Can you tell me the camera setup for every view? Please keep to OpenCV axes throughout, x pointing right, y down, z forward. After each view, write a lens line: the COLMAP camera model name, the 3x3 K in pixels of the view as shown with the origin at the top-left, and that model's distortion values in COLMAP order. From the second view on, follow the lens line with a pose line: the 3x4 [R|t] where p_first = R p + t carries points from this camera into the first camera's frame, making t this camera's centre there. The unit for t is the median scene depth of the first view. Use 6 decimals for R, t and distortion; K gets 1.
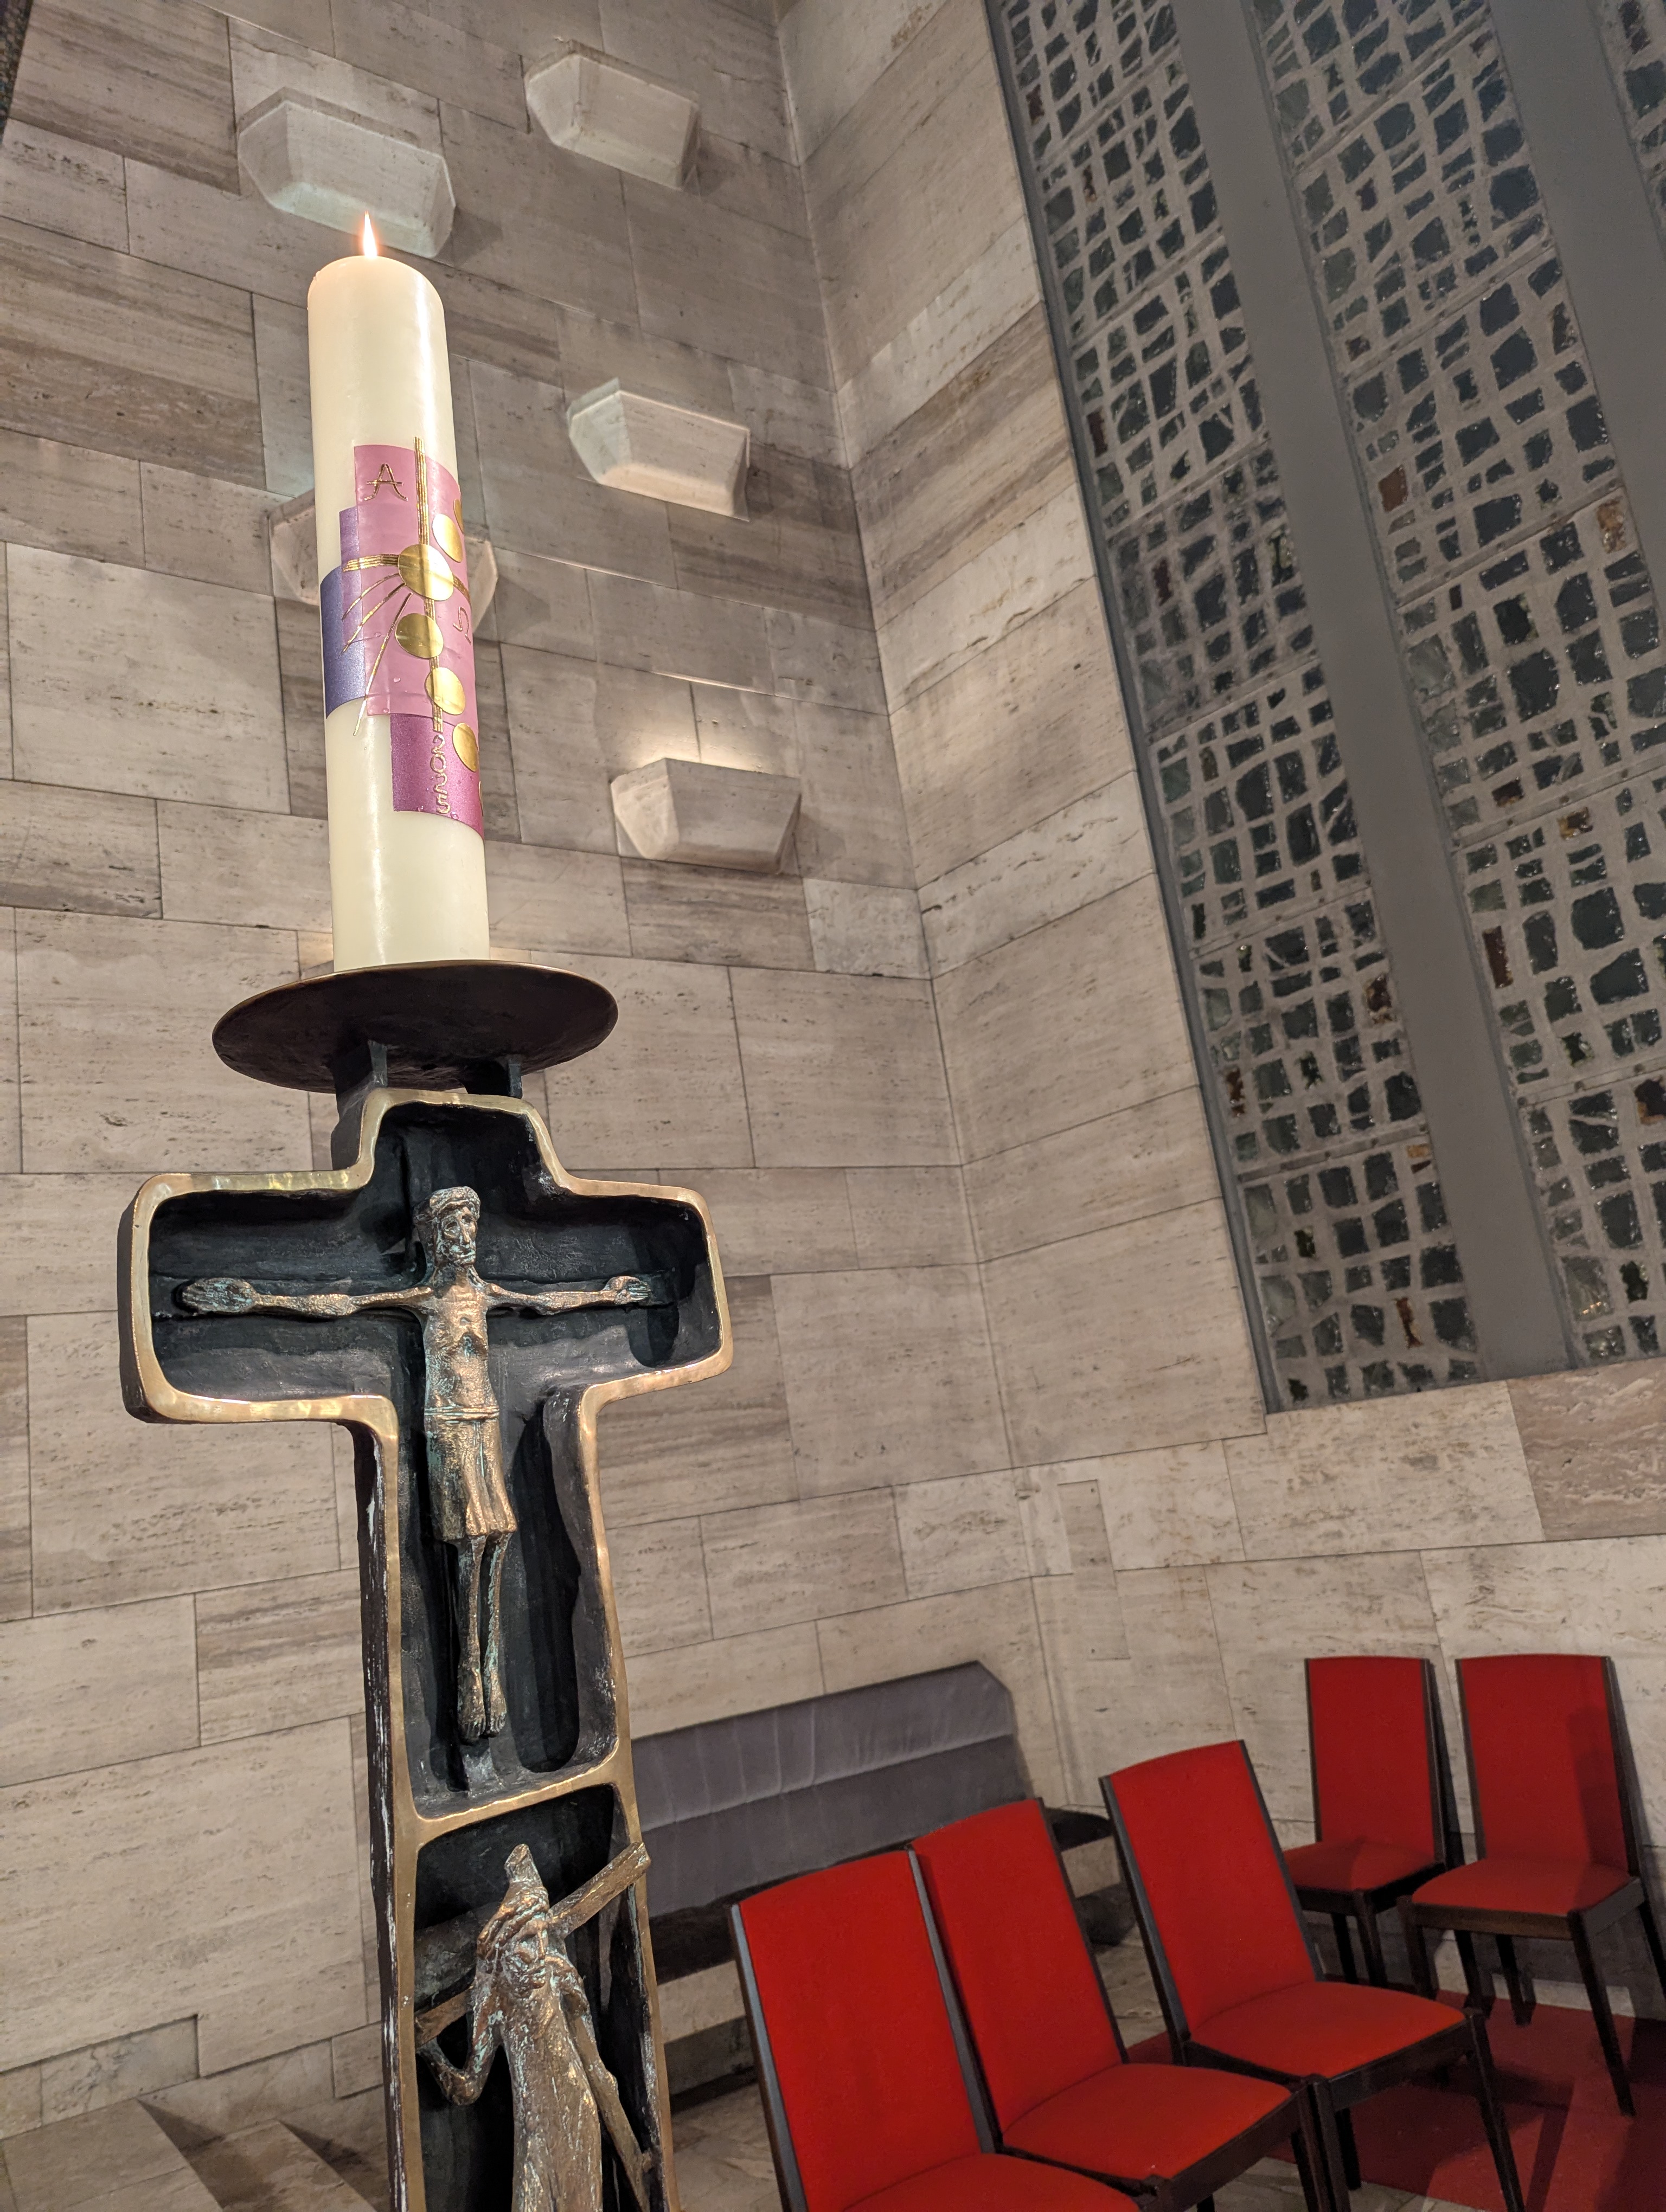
lens RADIAL K [[1588.6, 0, 854.6], [0, 1588.6, 1126.0], [0, 0, 1]] dist [0.041295, -0.045183]
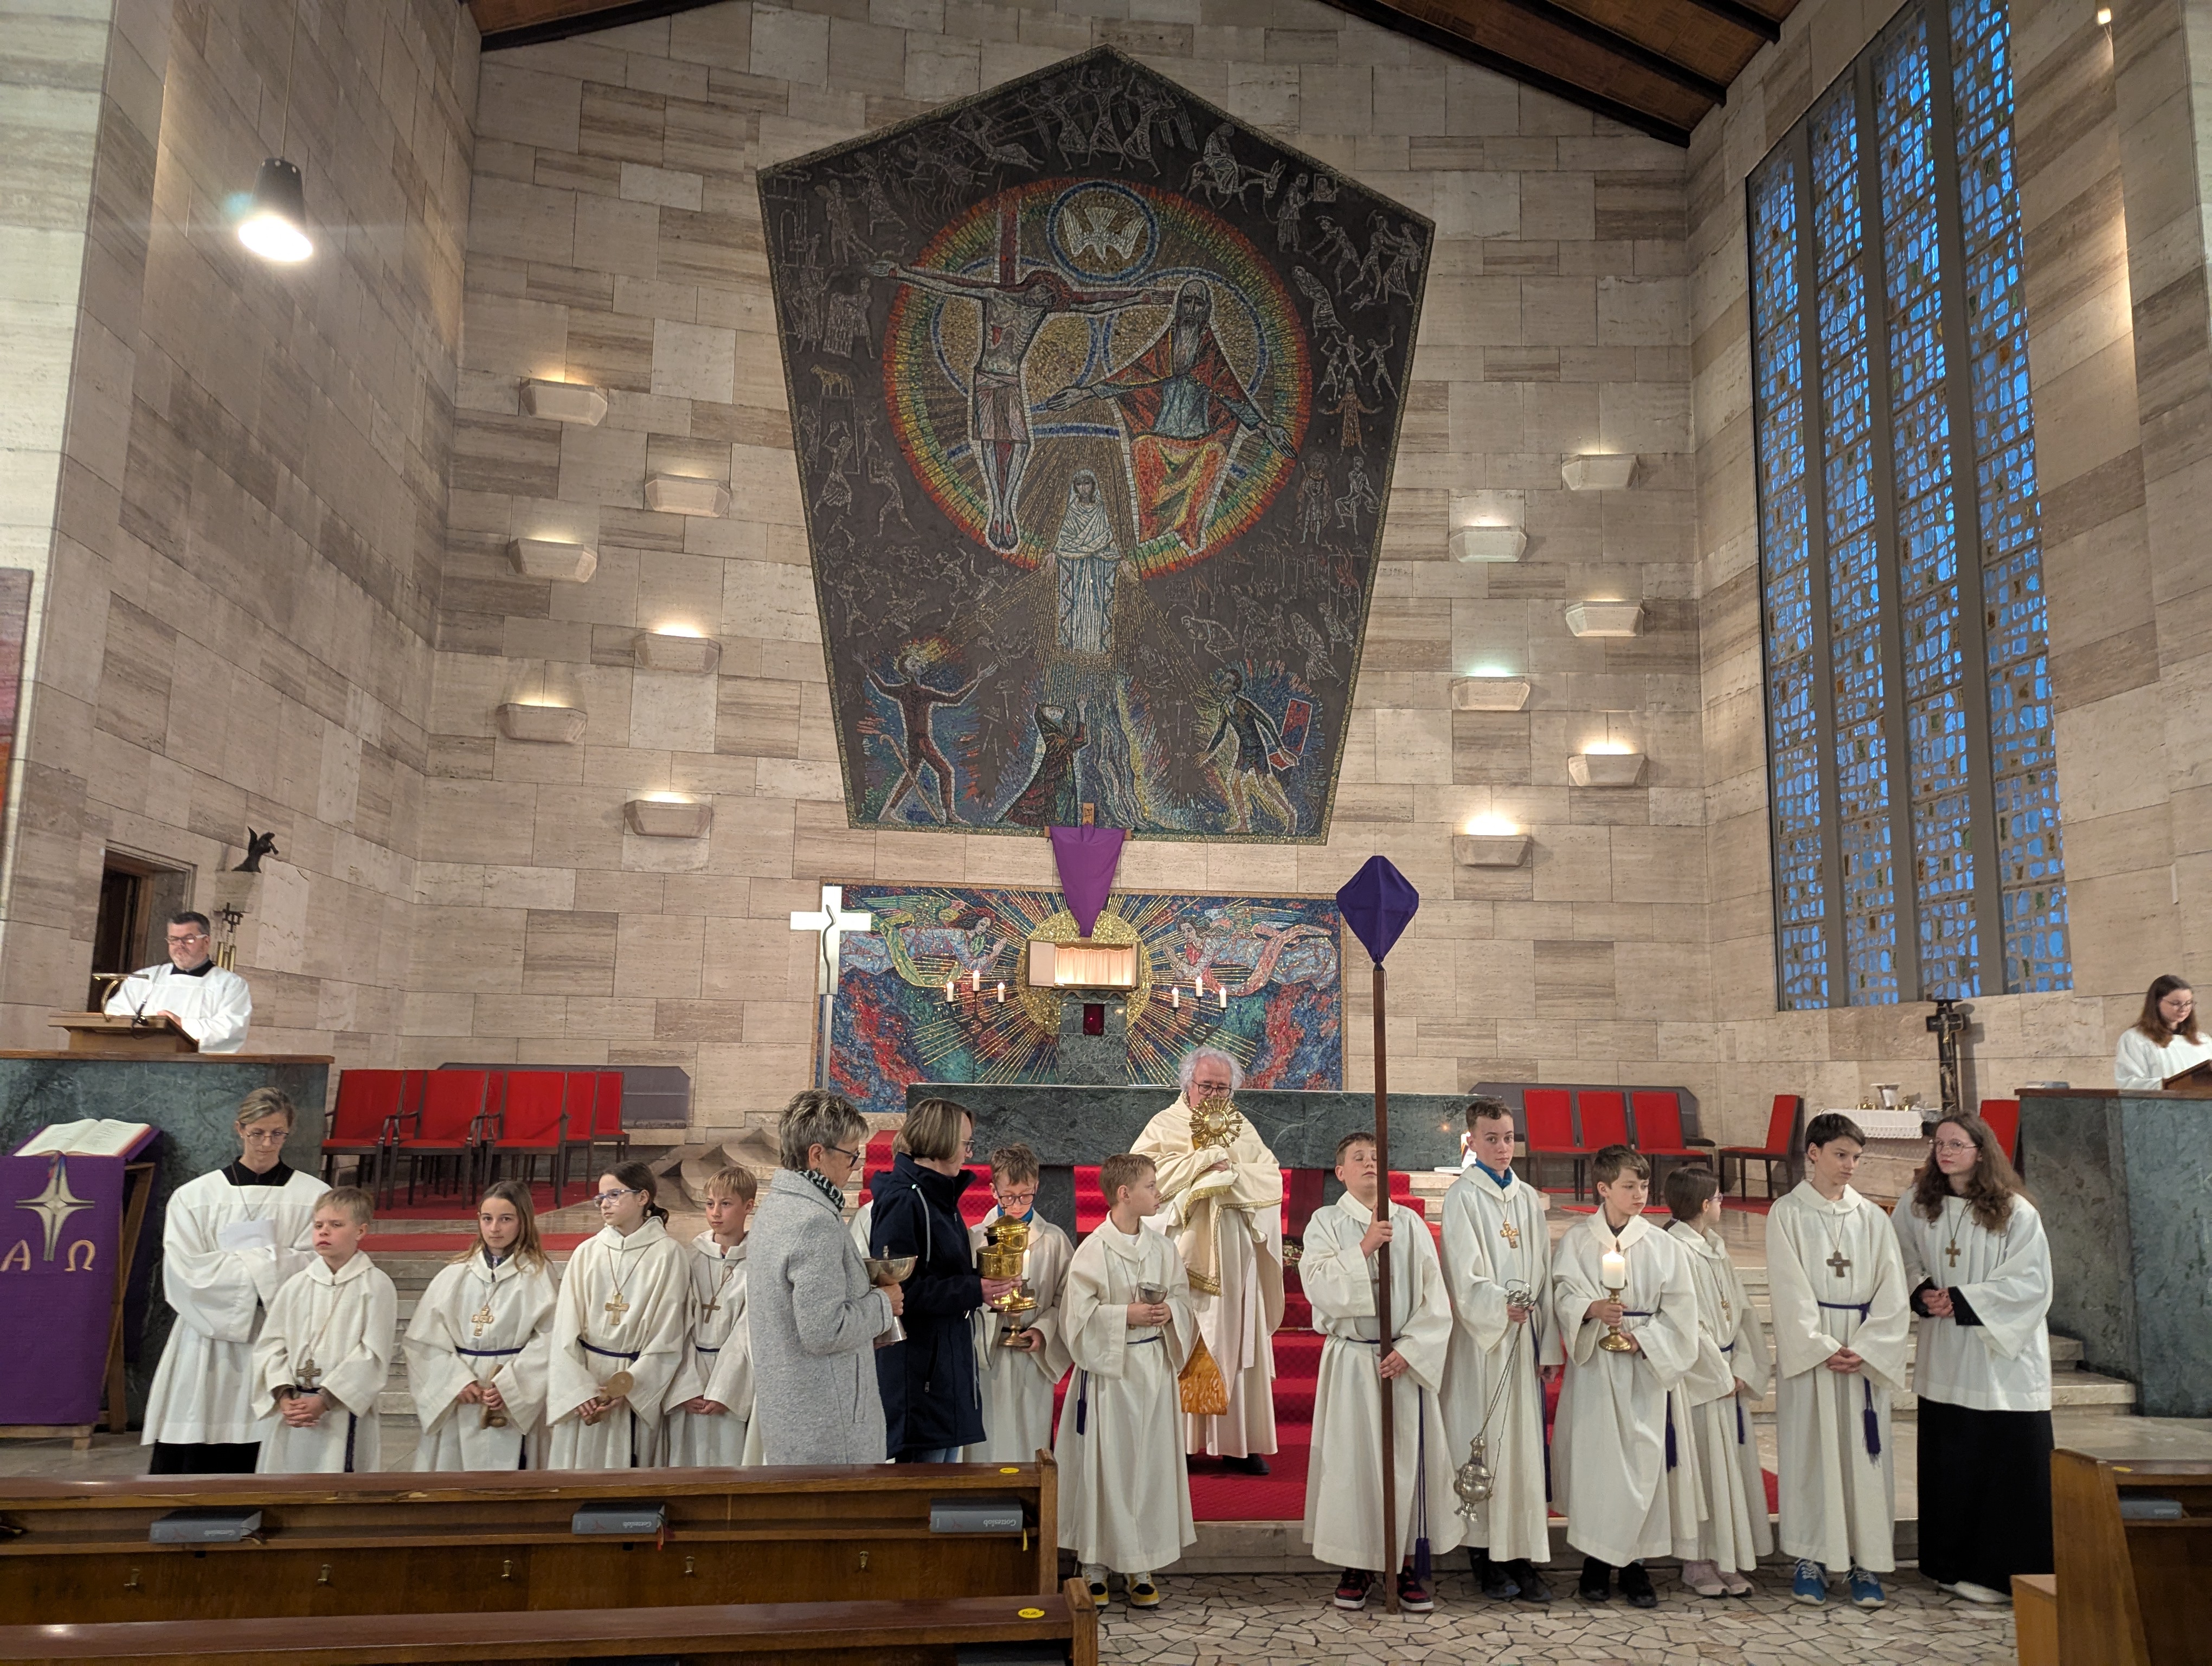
lens RADIAL K [[1588.6, 0, 1081.8], [0, 1588.6, 843.6], [0, 0, 1]] dist [0.041295, -0.045183]
pose [[0.804588, 0.072354, -0.589409, 0.831023], [-0.004335, 0.993239, 0.116009, -0.396144], [0.593818, -0.090785, 0.799461, -1.777212]]
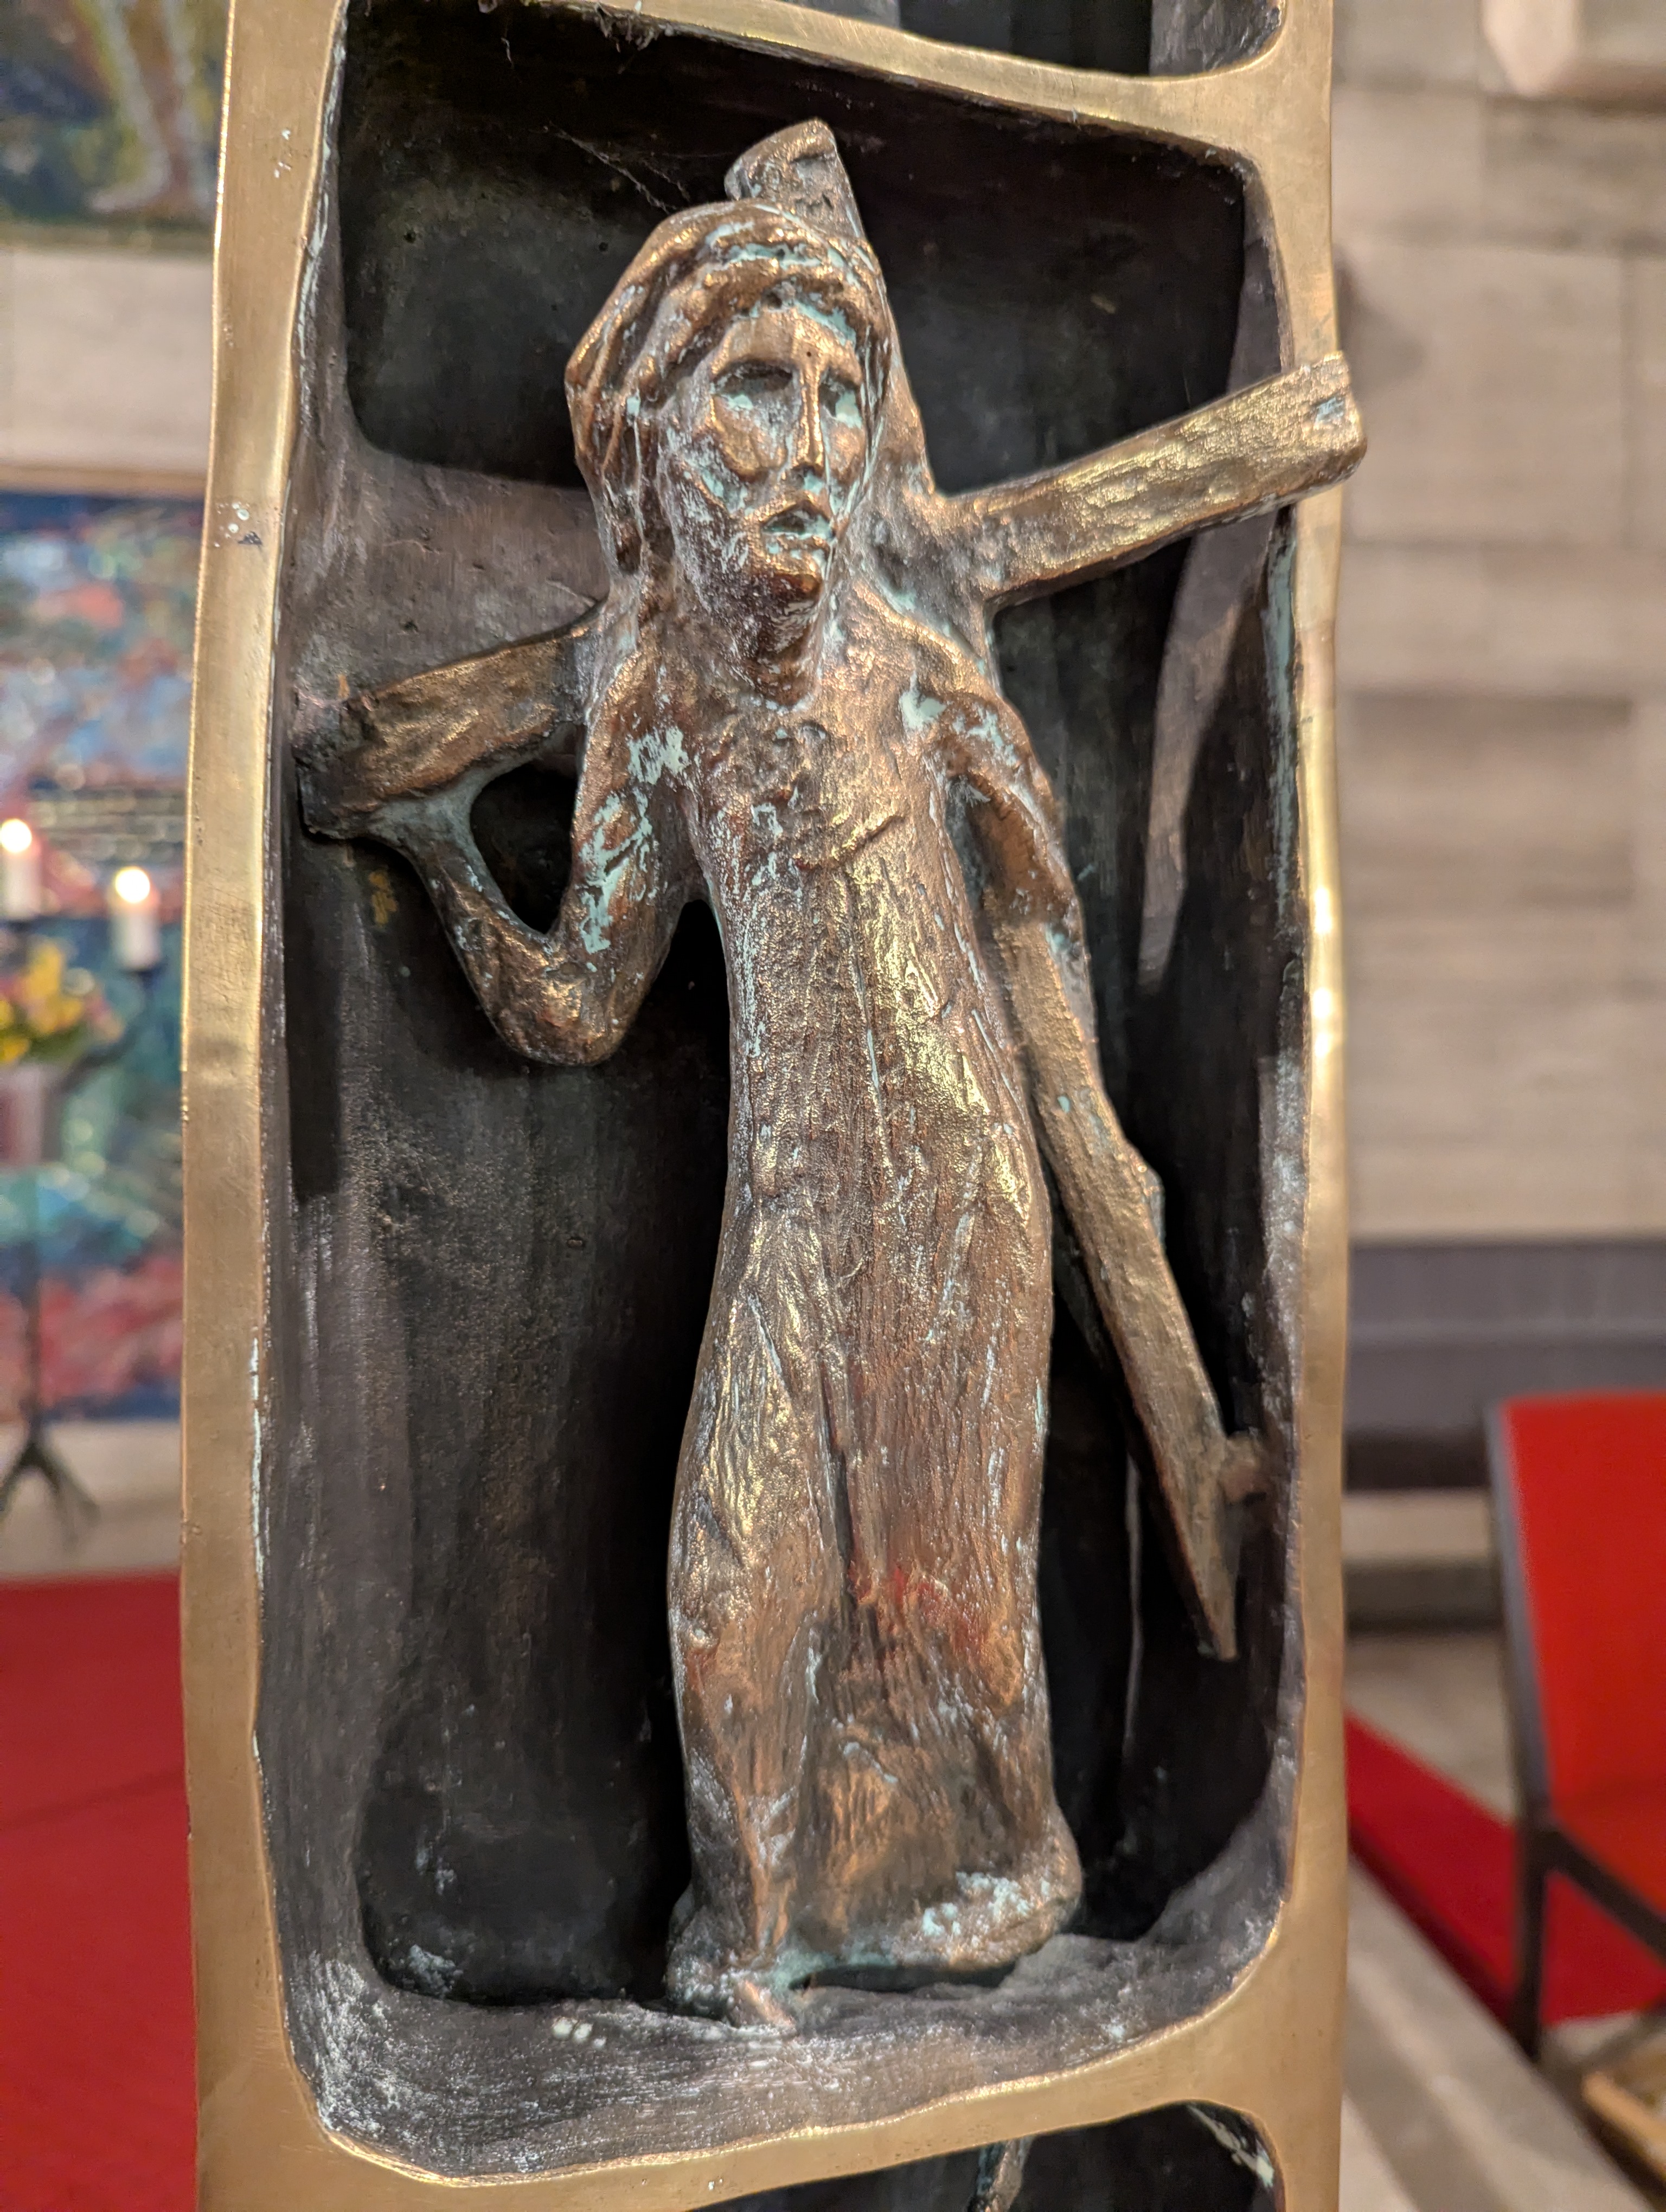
lens RADIAL K [[1588.6, 0, 837.7], [0, 1588.6, 1120.4], [0, 0, 1]] dist [0.041295, -0.045183]
pose [[0.880768, 0.134794, -0.453959, -0.013880], [-0.014335, 0.965783, 0.258956, 0.096882], [0.473332, -0.221572, 0.852563, 0.139616]]
